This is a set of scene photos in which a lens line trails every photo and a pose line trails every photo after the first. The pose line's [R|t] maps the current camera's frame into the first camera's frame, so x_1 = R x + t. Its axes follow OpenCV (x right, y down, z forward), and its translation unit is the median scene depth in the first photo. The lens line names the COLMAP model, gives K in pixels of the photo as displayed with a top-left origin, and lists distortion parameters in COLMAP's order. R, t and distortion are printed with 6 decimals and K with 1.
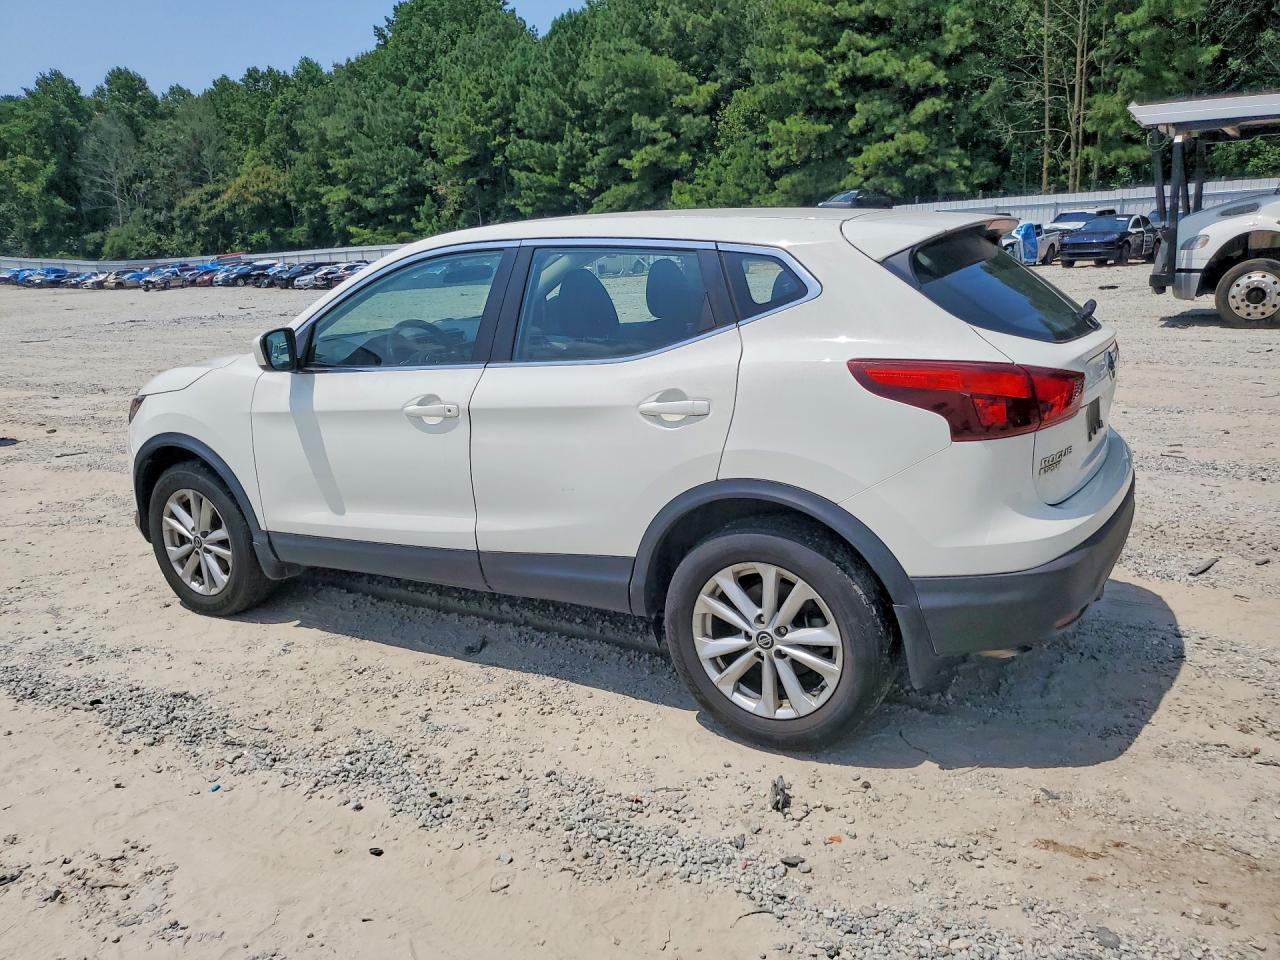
lens RADIAL K [[1011.2, 0, 630.4], [0, 1011.2, 470.1], [0, 0, 1]] dist [-0.012236, 0.011821]
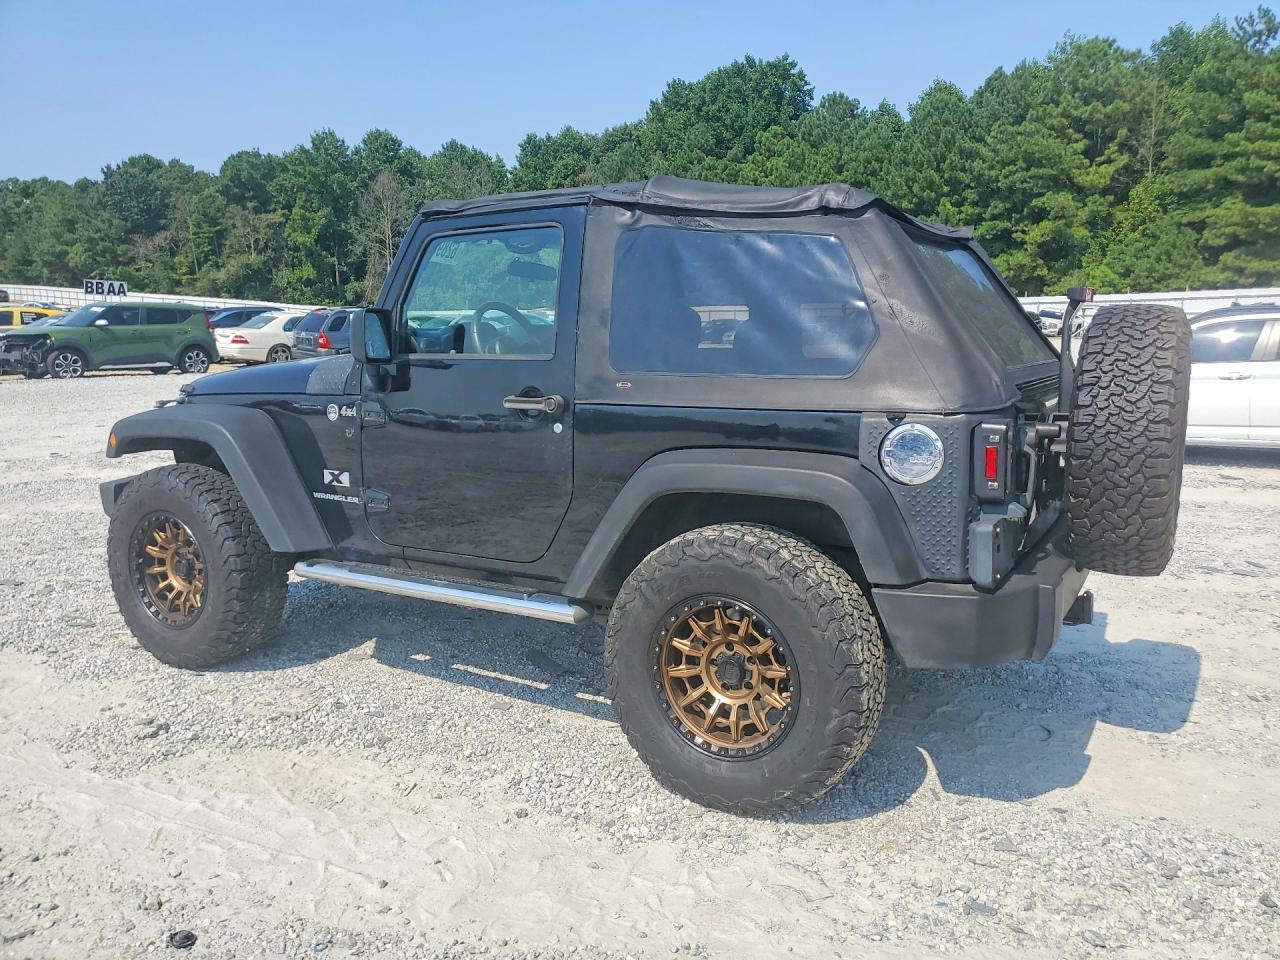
lens RADIAL K [[1011.2, 0, 656.2], [0, 1011.2, 480.0], [0, 0, 1]] dist [-0.012236, 0.011821]
pose [[0.999307, 0.036912, 0.004756, -0.319617], [-0.036549, 0.997433, -0.061582, 0.027173], [-0.007017, 0.061365, 0.998091, -0.038158]]
